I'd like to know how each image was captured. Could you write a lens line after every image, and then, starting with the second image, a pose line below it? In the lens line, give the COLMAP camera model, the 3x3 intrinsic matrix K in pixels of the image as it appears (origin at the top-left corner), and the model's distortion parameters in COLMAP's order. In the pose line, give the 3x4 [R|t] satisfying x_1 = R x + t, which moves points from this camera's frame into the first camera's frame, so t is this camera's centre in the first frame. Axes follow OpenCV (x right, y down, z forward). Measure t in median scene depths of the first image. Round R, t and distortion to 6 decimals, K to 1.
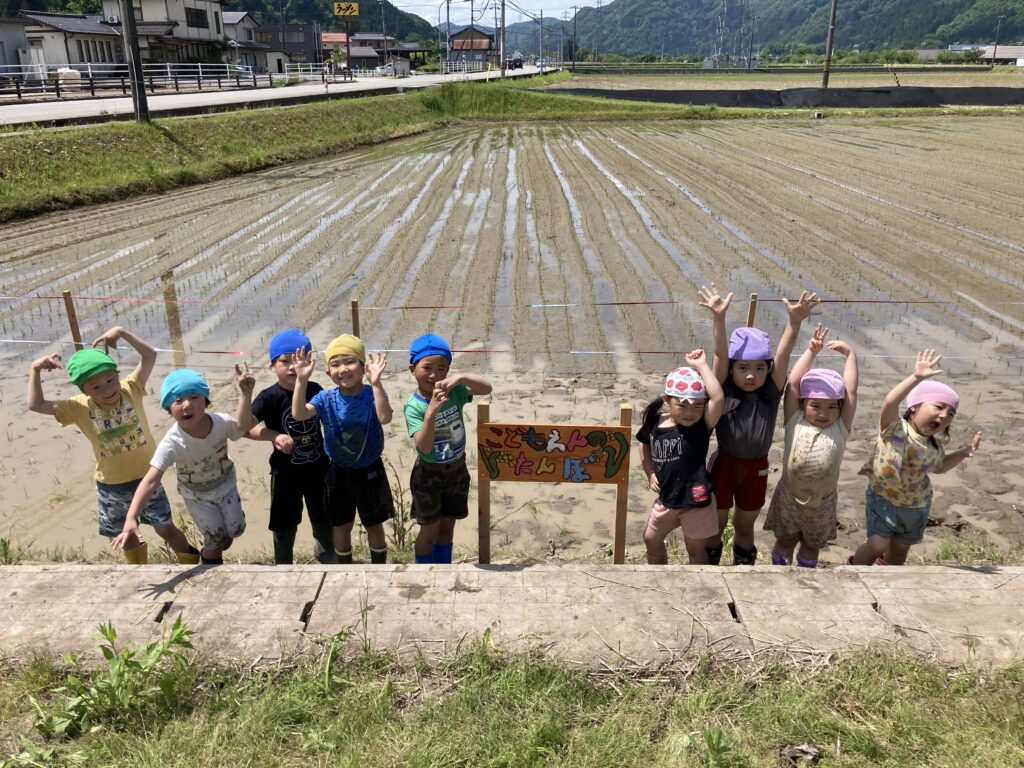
lens RADIAL K [[845.6, 0, 490.6], [0, 845.6, 380.1], [0, 0, 1]] dist [0.005992, -0.007645]
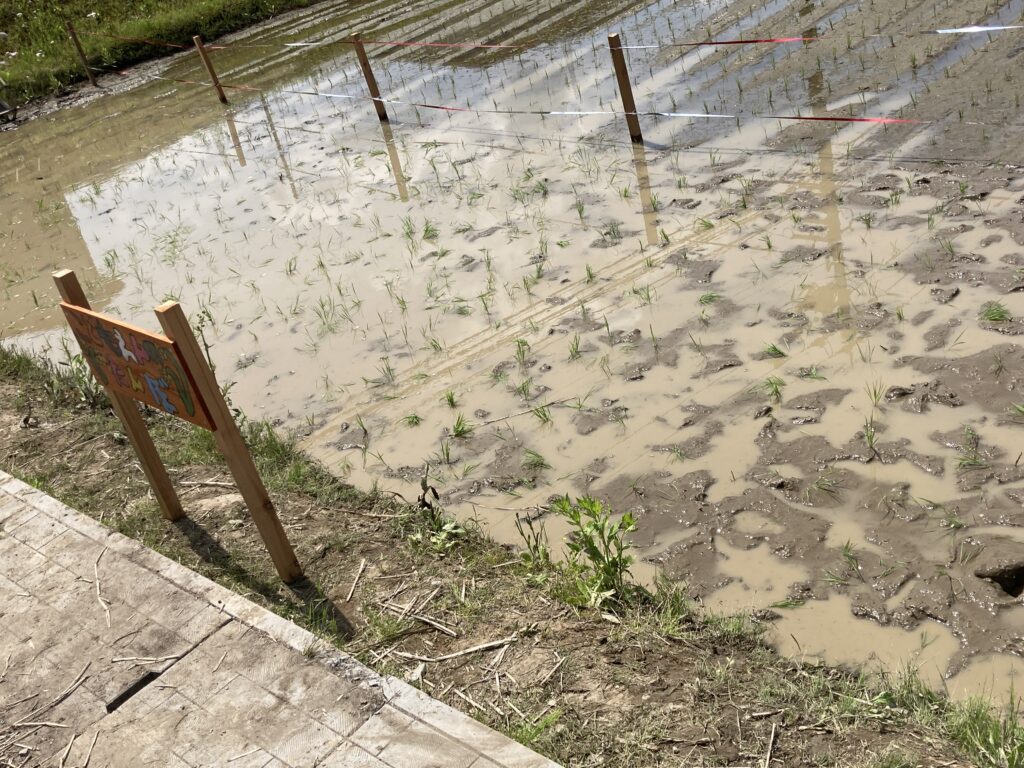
lens RADIAL K [[1135.3, 0, 479.3], [0, 1135.3, 381.0], [0, 0, 1]] dist [0.005127, 0.004044]
pose [[0.714828, 0.164196, -0.679751, 0.146546], [0.005348, 0.970731, 0.240108, -0.017821], [0.699280, -0.175271, 0.693028, 0.102545]]
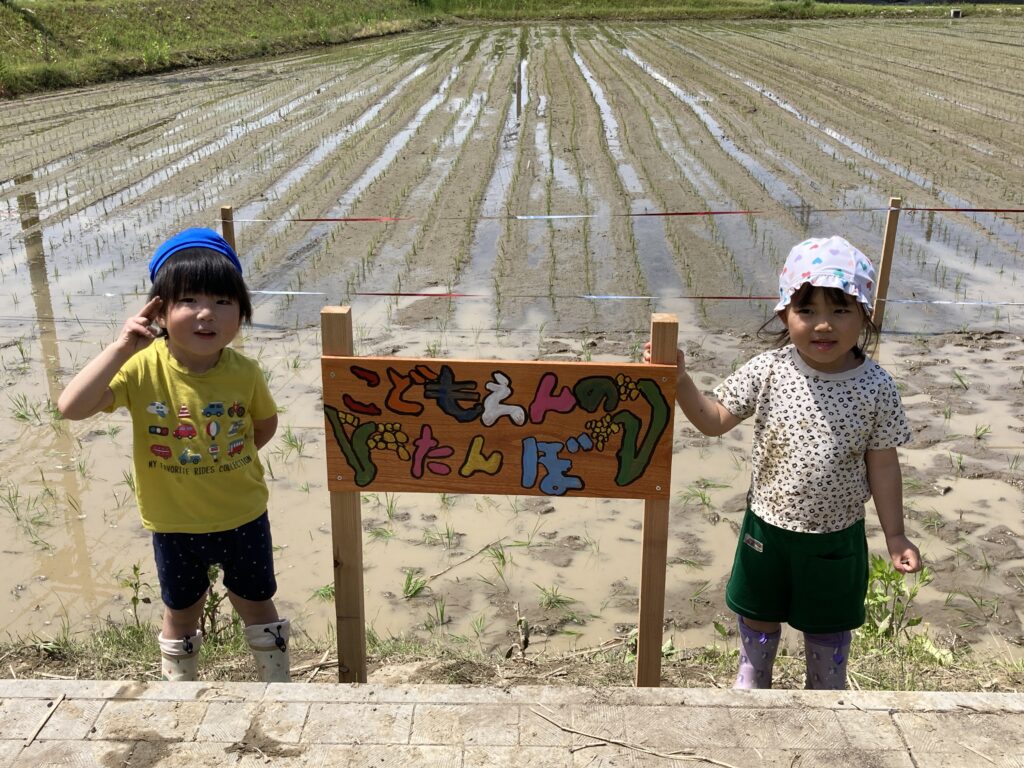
lens RADIAL K [[1135.3, 0, 479.3], [0, 1135.3, 381.0], [0, 0, 1]] dist [0.005127, 0.004044]
pose [[0.999766, 0.005574, -0.020897, 0.013131], [-0.005638, 0.999980, -0.003015, 0.010956], [0.020880, 0.003132, 0.999777, 0.070866]]
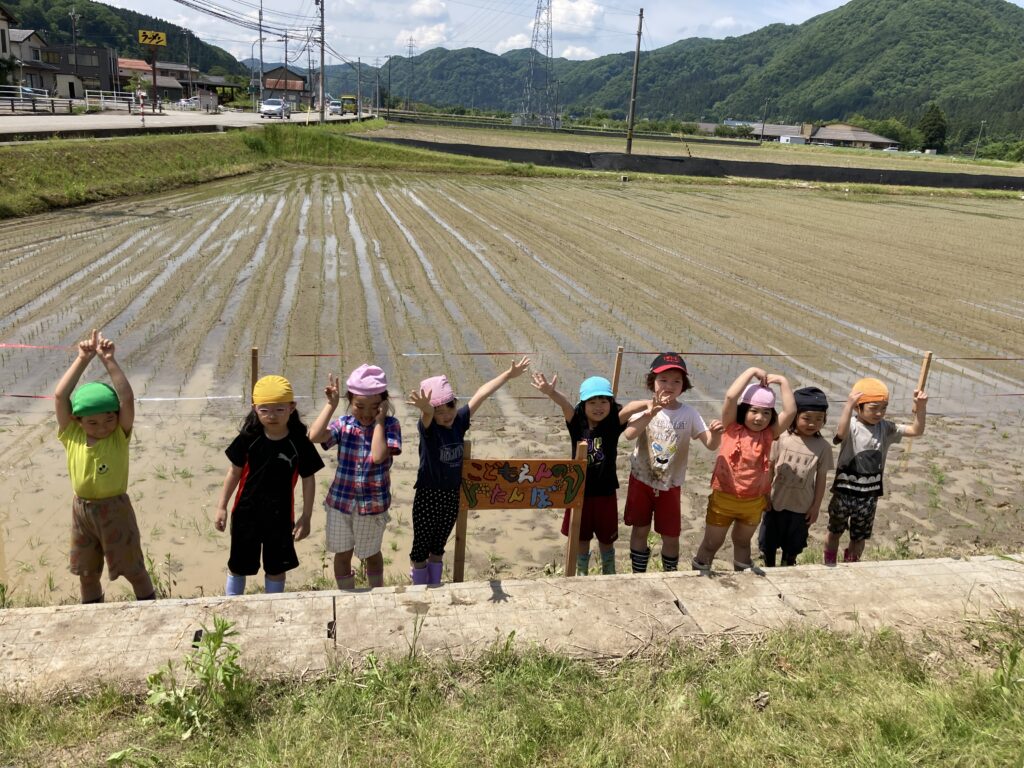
lens RADIAL K [[849.4, 0, 512.0], [0, 849.4, 384.0], [0, 0, 1]] dist [0.008181, -0.011852]
pose [[0.970585, 0.000282, 0.240757, -0.038641], [0.011450, 0.998814, -0.047327, 0.000533], [-0.240485, 0.048692, 0.969431, -0.025453]]
